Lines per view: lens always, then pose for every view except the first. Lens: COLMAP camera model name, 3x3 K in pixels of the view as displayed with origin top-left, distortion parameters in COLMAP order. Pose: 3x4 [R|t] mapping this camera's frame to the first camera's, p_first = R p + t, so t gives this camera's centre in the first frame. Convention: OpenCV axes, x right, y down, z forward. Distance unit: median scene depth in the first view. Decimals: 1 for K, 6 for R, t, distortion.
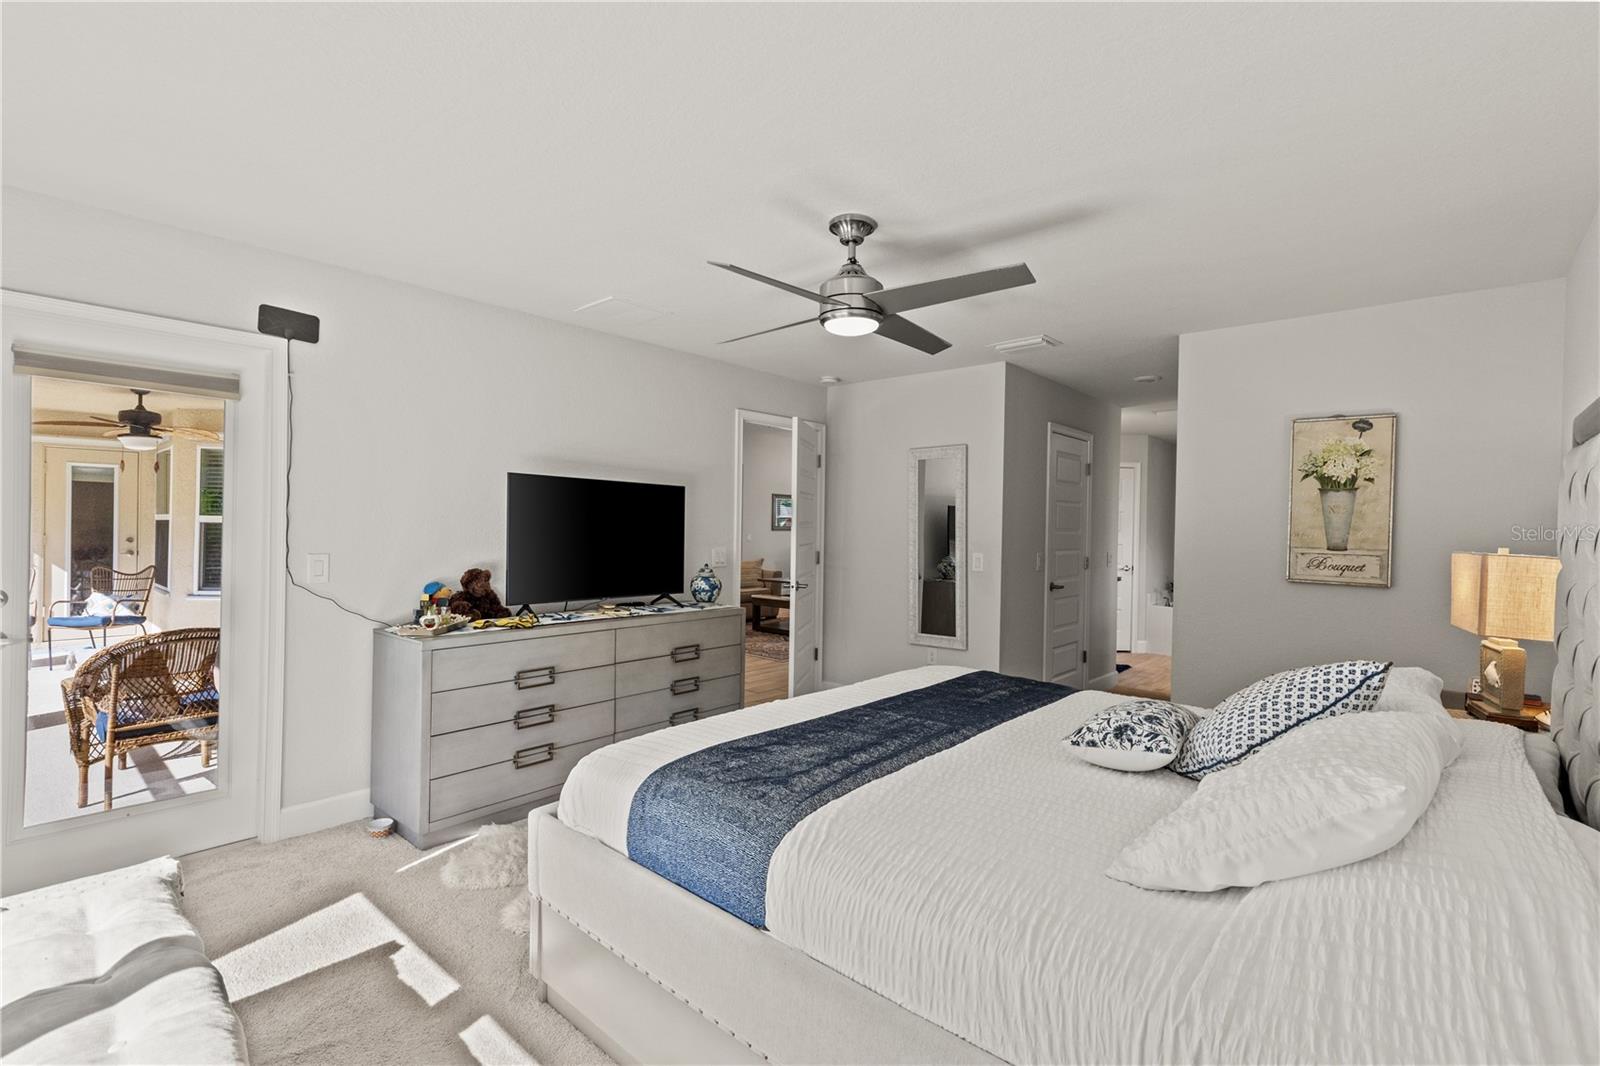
lens RADIAL K [[716.0, 0, 794.6], [0, 716.0, 531.4], [0, 0, 1]] dist [0.003970, 0.000302]
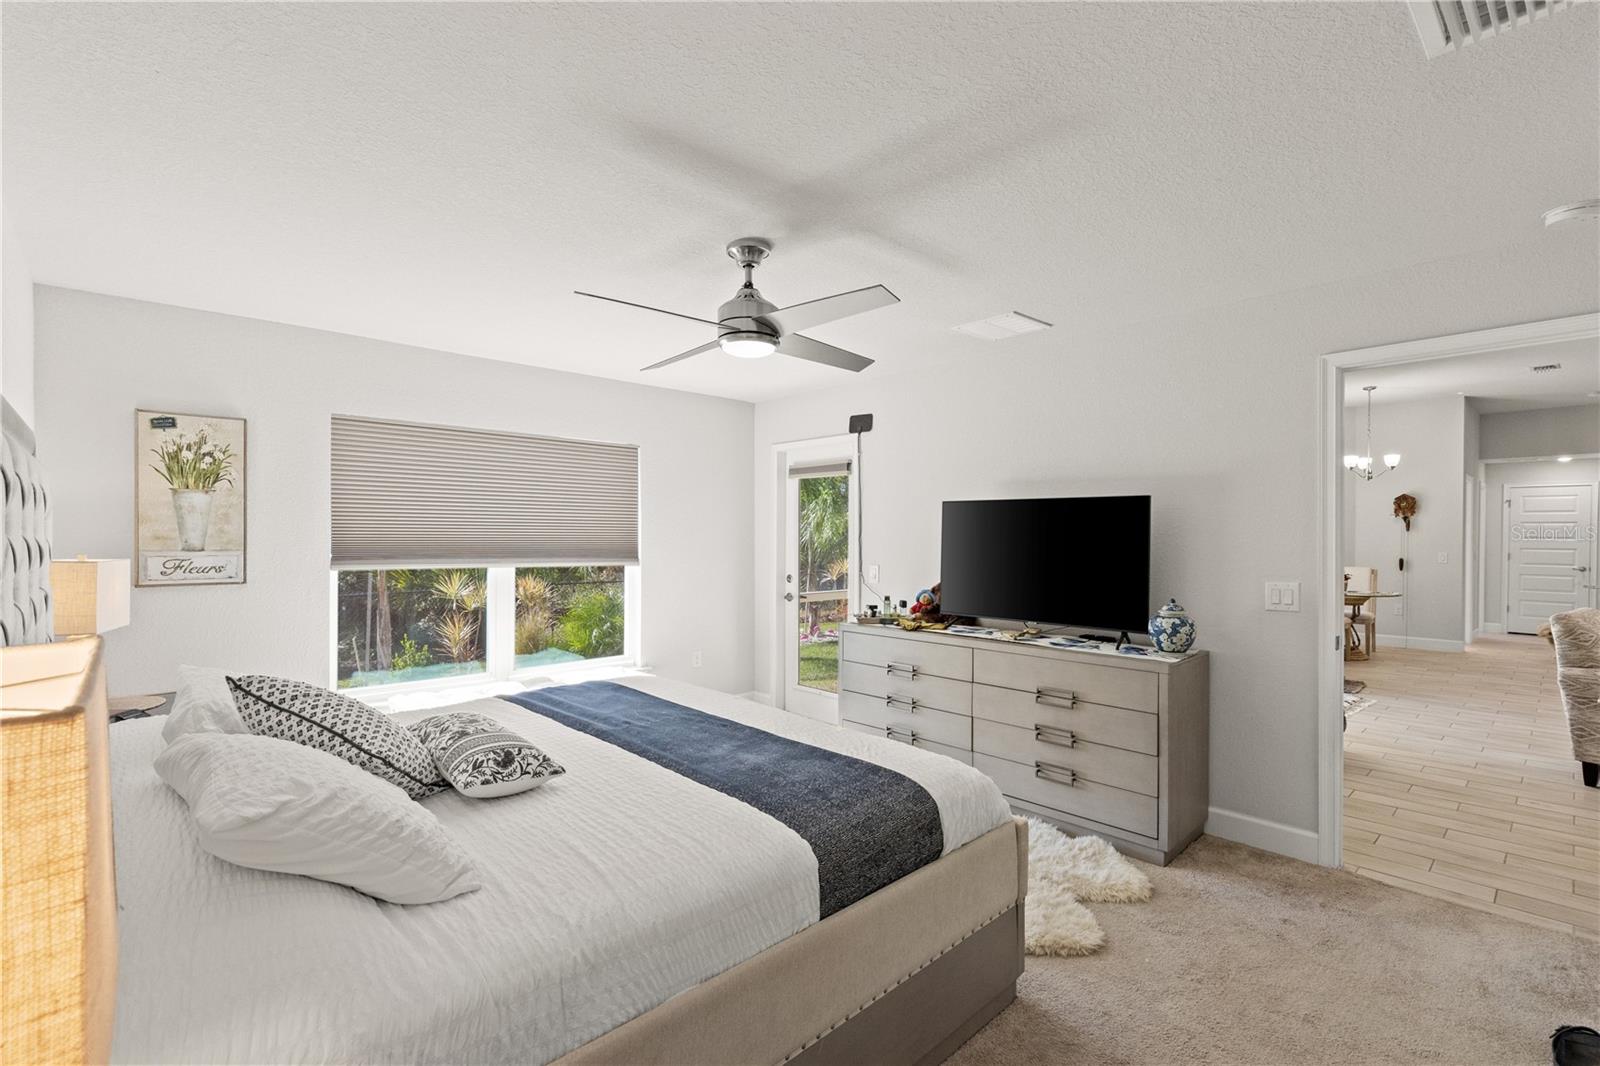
lens RADIAL K [[716.0, 0, 794.6], [0, 716.0, 531.4], [0, 0, 1]] dist [0.003970, 0.000302]
pose [[-0.090755, -0.022746, -0.995613, 0.800843], [-0.012922, 0.999682, -0.021661, -0.002953], [0.995789, 0.010899, -0.091021, 0.856887]]
